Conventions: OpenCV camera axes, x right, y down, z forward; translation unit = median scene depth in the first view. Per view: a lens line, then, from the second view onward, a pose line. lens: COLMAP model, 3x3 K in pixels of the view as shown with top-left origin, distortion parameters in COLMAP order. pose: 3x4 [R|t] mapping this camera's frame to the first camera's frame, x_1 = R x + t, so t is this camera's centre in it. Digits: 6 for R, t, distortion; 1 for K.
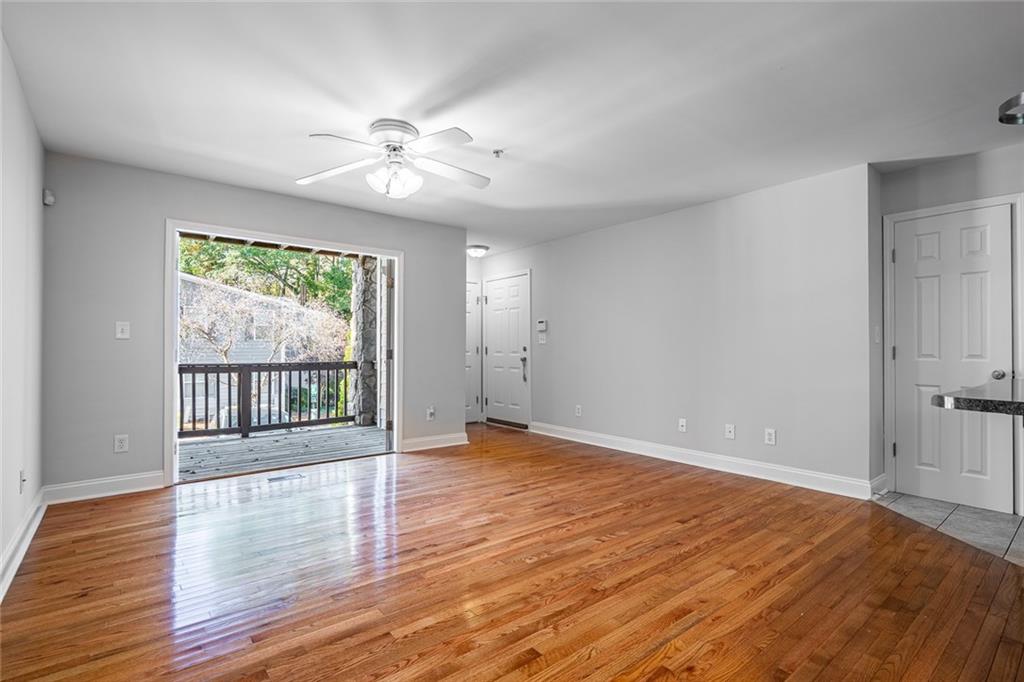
lens RADIAL K [[473.5, 0, 503.6], [0, 473.5, 345.3], [0, 0, 1]] dist [-0.000411, 0.000756]
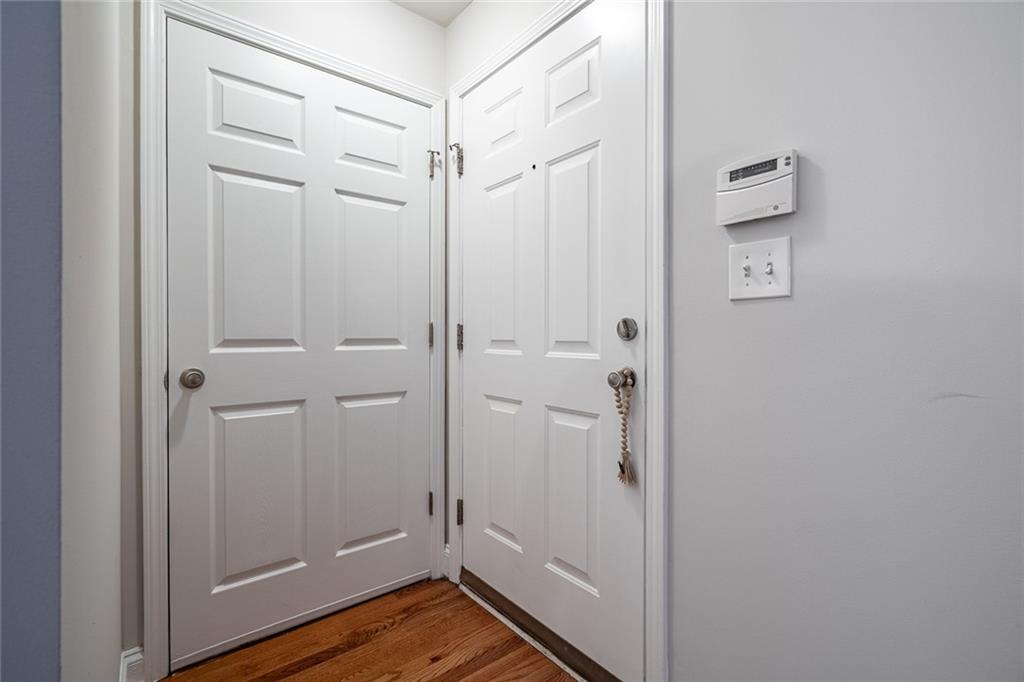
lens RADIAL K [[473.5, 0, 501.4], [0, 473.5, 338.5], [0, 0, 1]] dist [-0.000411, 0.000756]
pose [[0.999987, 0.003617, -0.003675, -0.024179], [-0.003549, 0.999823, 0.018496, 0.016772], [0.003741, -0.018482, 0.999822, 1.688278]]
